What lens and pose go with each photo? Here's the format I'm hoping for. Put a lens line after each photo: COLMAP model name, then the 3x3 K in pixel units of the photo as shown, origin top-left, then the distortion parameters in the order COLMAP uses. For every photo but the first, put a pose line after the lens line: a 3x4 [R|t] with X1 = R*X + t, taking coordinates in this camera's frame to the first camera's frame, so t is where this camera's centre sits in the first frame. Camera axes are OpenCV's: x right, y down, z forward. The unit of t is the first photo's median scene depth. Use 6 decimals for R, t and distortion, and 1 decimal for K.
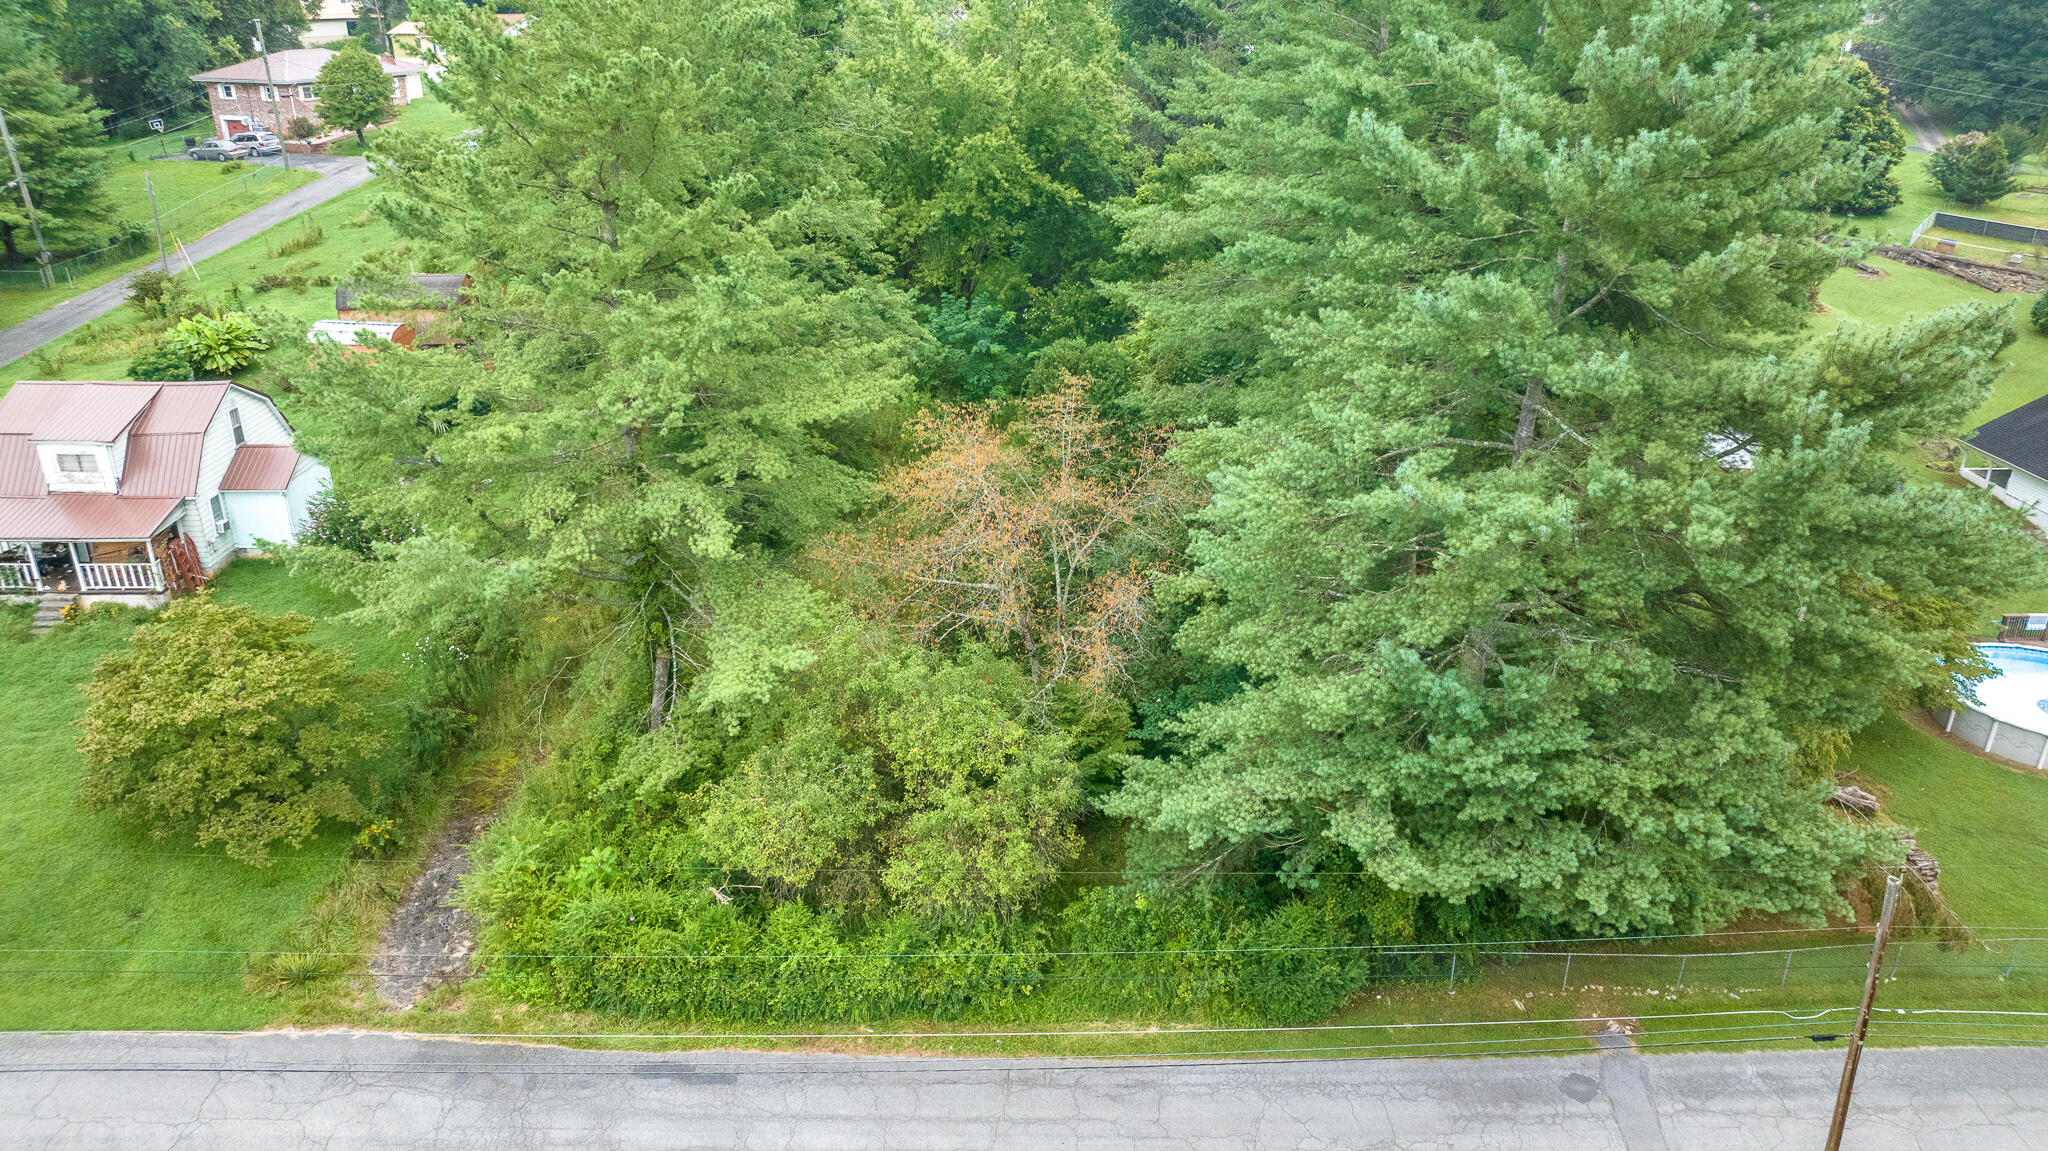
lens RADIAL K [[1449.2, 0, 1024.0], [0, 1449.2, 575.5], [0, 0, 1]] dist [-0.039651, 0.044693]
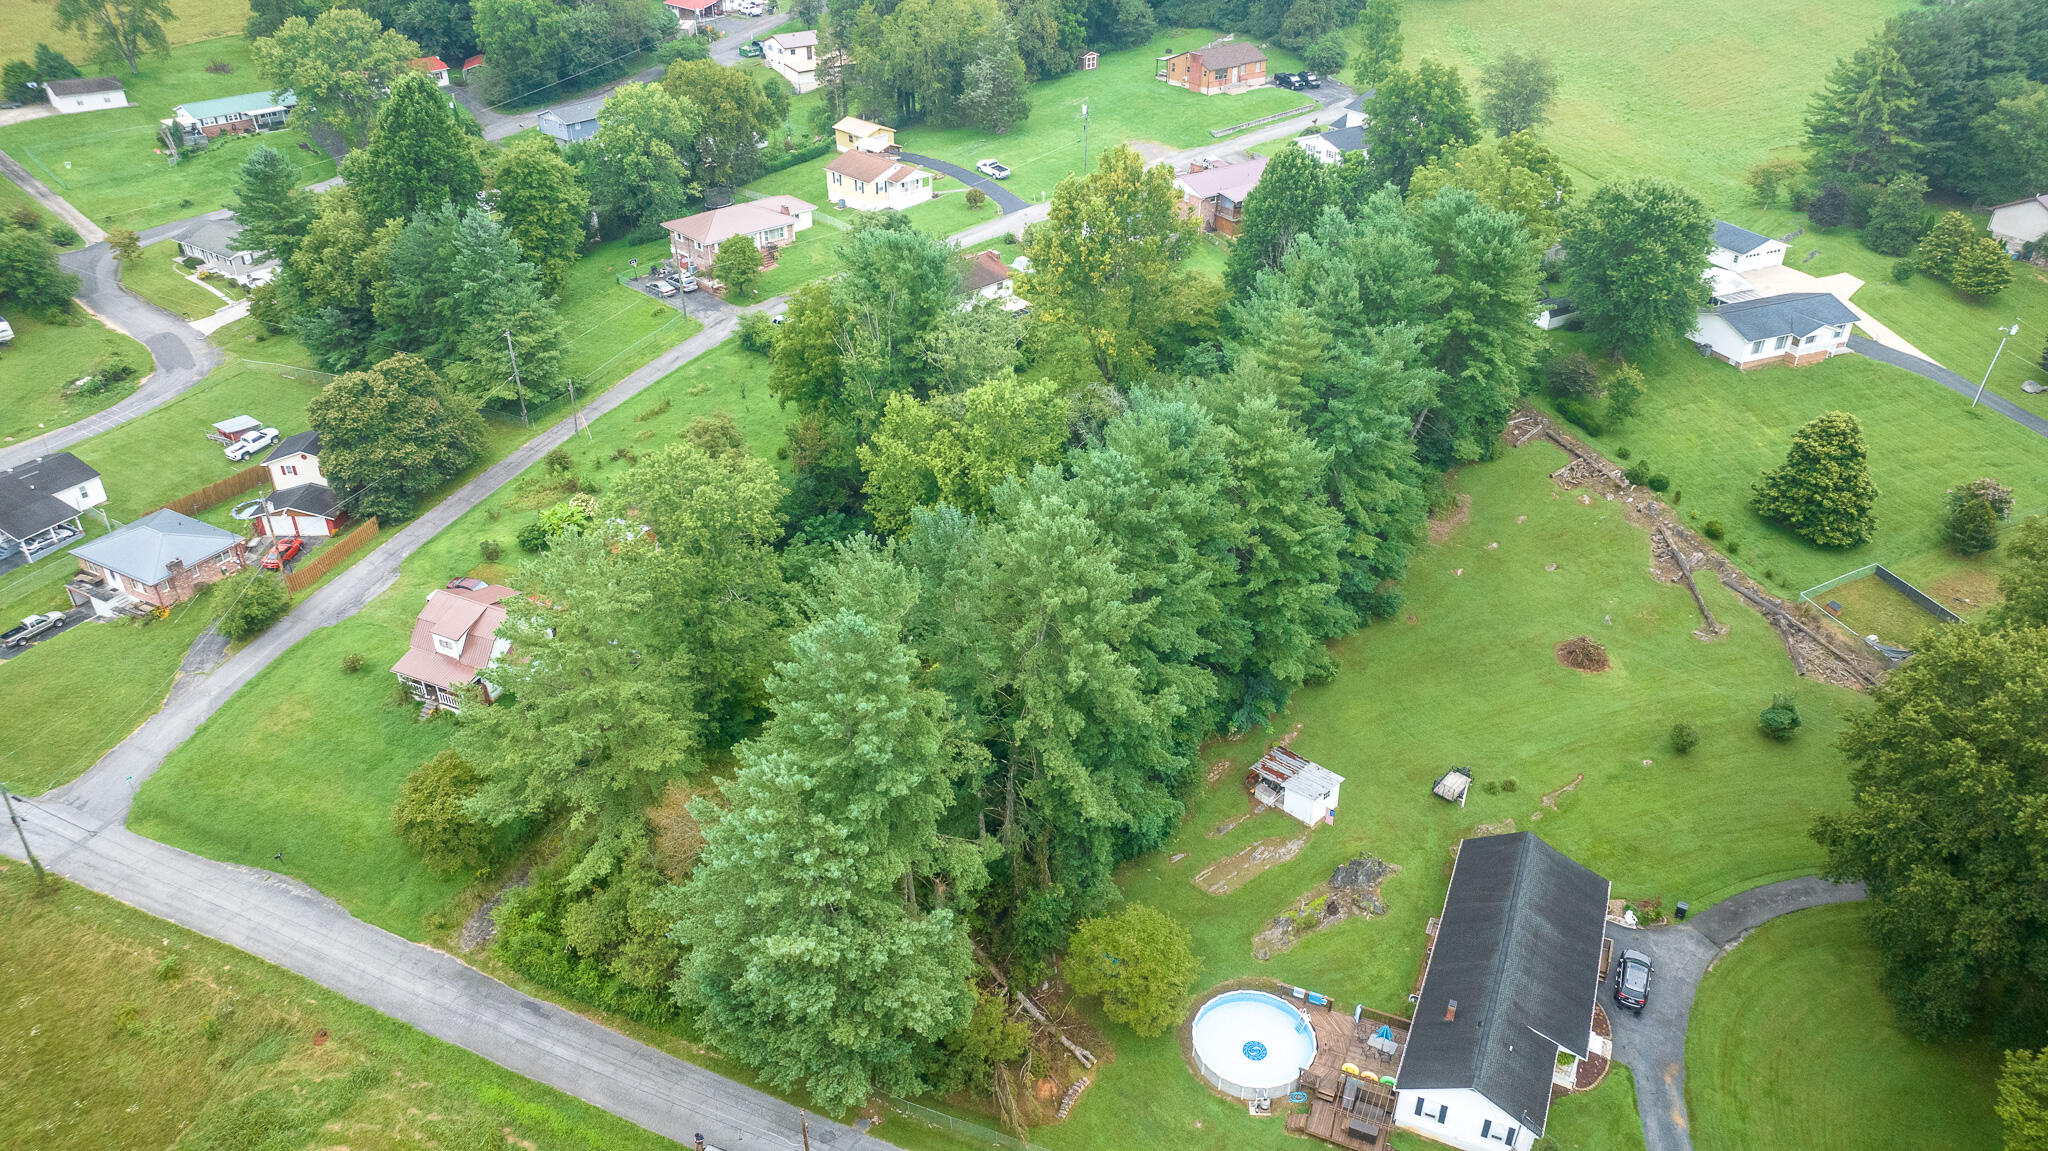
lens RADIAL K [[1441.0, 0, 1024.9], [0, 1441.0, 582.5], [0, 0, 1]] dist [-0.020676, 0.007786]
pose [[0.905784, 0.225219, -0.358931, 1.246767], [-0.166660, 0.968139, 0.186902, -0.979638], [0.389588, -0.109473, 0.914460, -0.911815]]
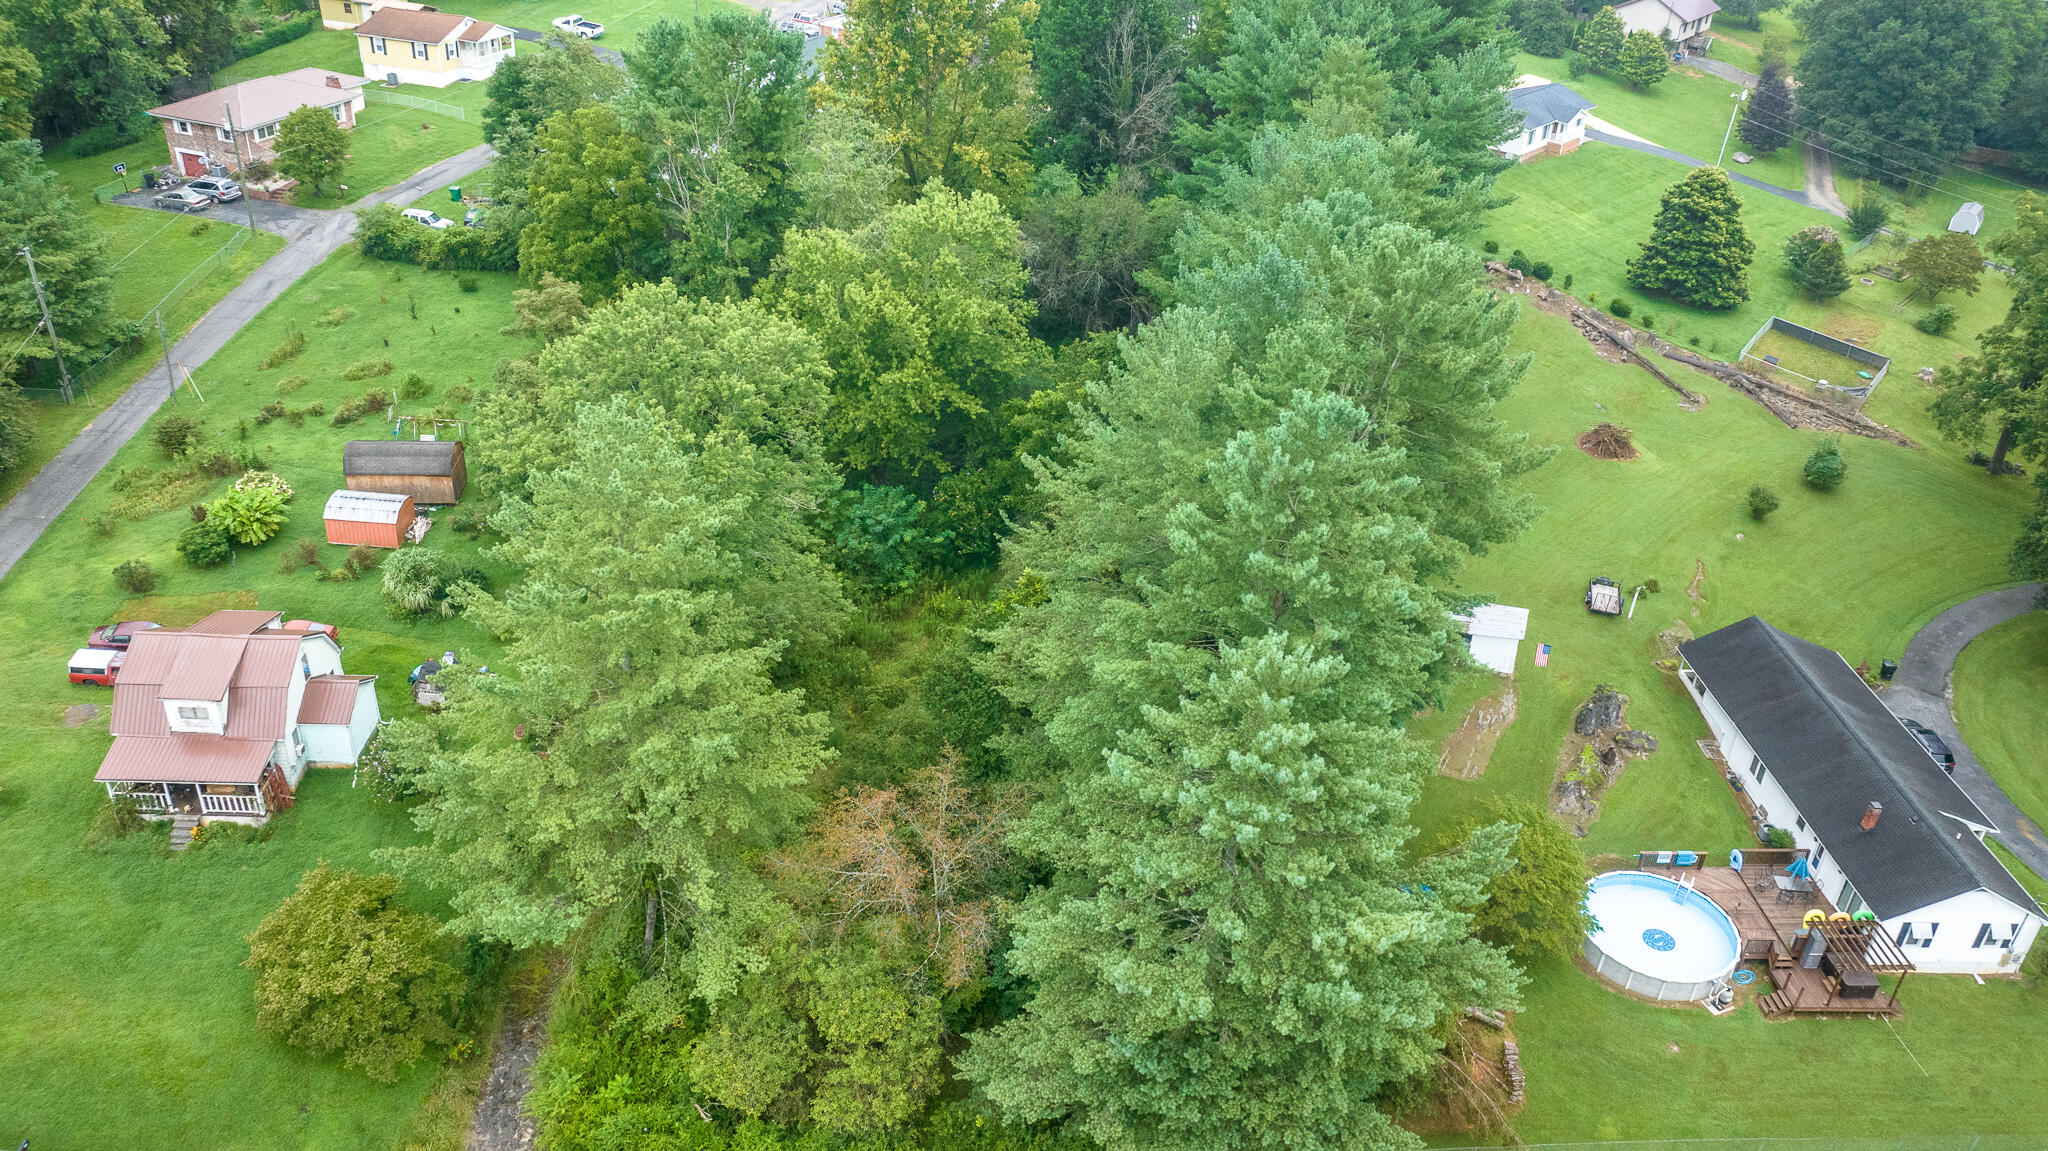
lens RADIAL K [[1571.4, 0, 1023.0], [0, 1571.4, 581.7], [0, 0, 1]] dist [-0.023450, 0.004563]
pose [[0.998497, 0.030729, 0.045383, 0.032716], [-0.036414, 0.990808, 0.130283, -0.538911], [-0.040962, -0.131740, 0.990438, -0.552022]]
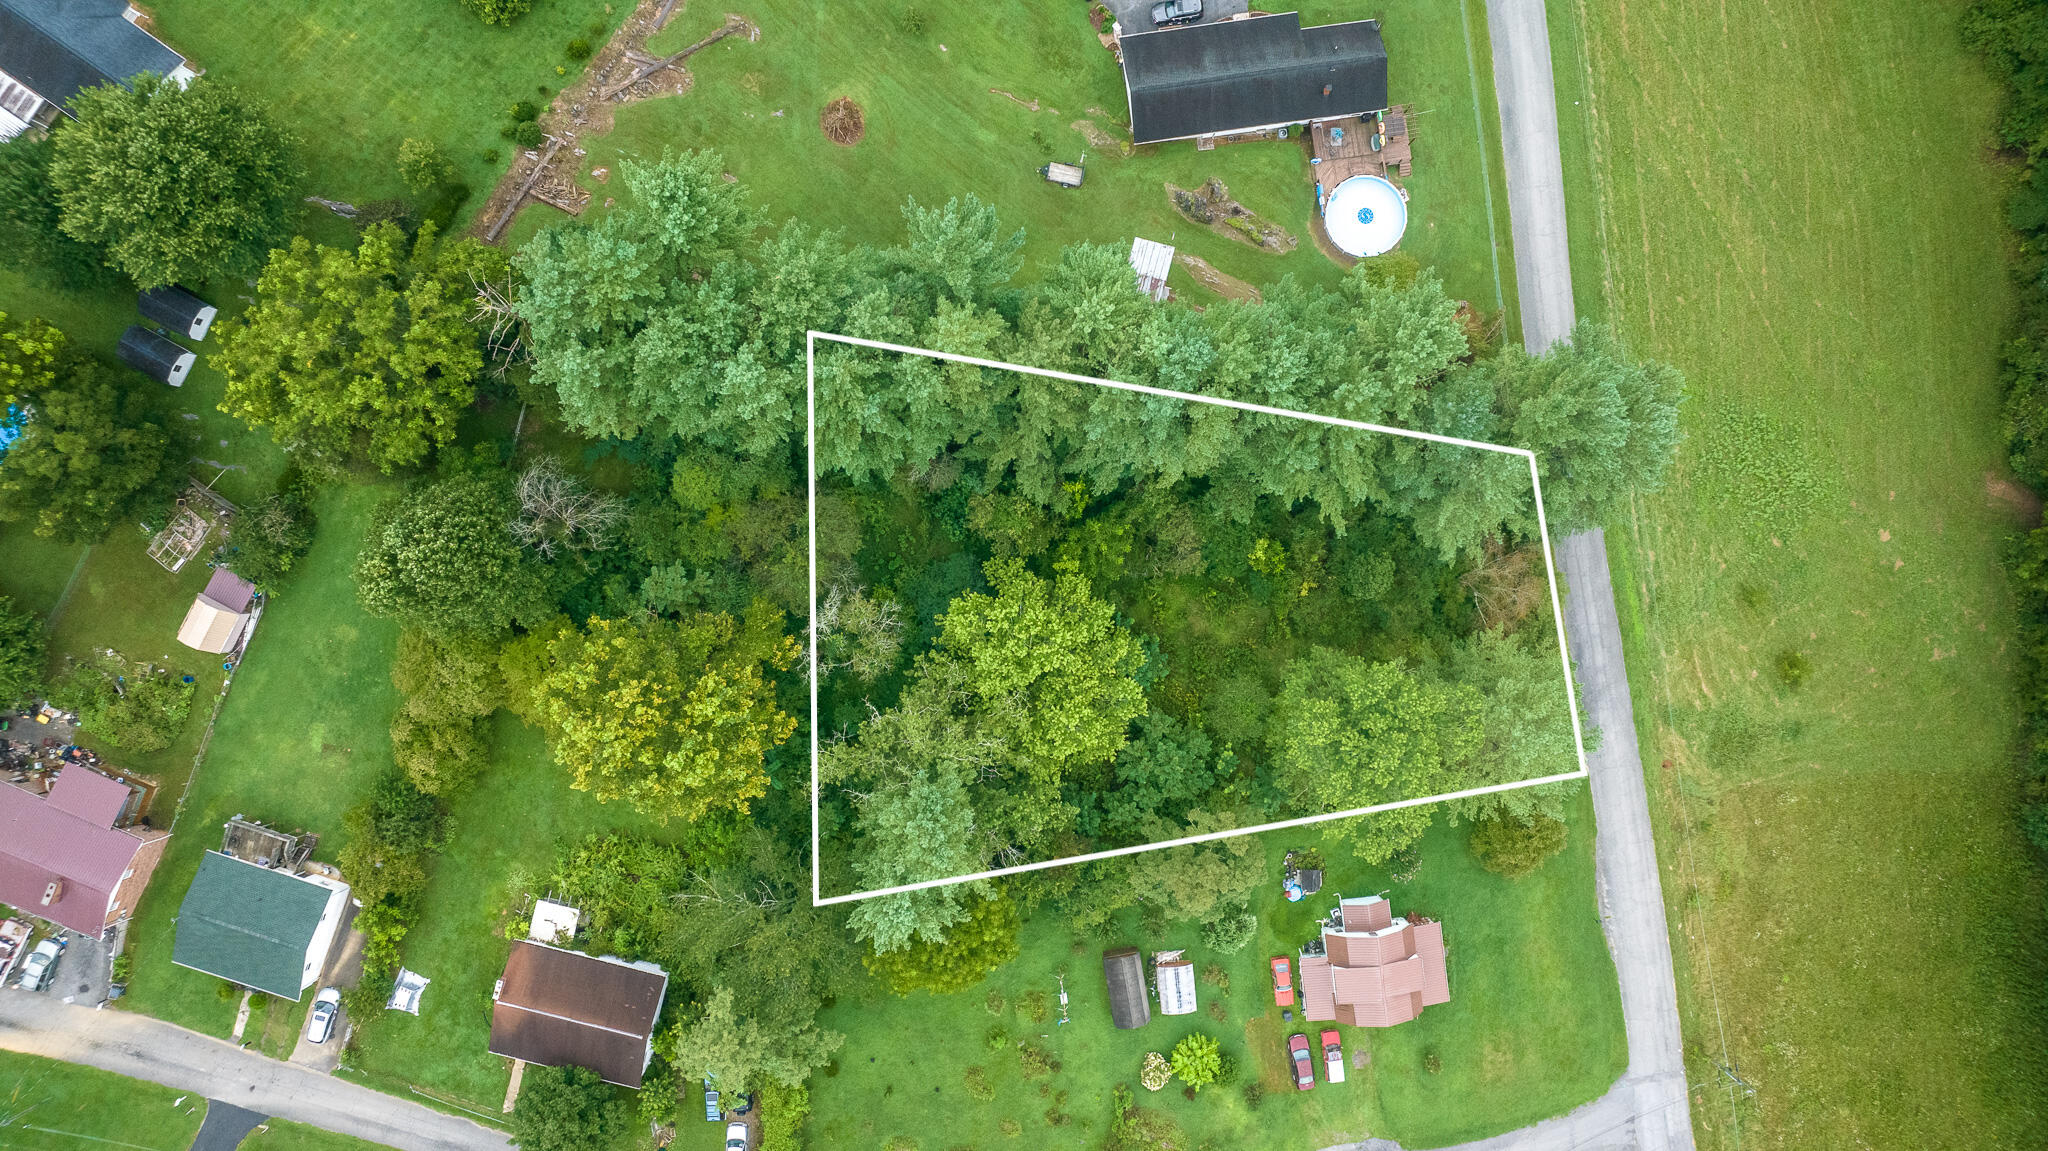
lens RADIAL K [[1441.0, 0, 1024.9], [0, 1441.0, 582.5], [0, 0, 1]] dist [-0.020676, 0.007786]
pose [[-0.114207, -0.993395, -0.011113, 0.164883], [0.391569, -0.055292, 0.918486, -3.473837], [-0.913034, 0.100546, 0.395297, 0.736866]]
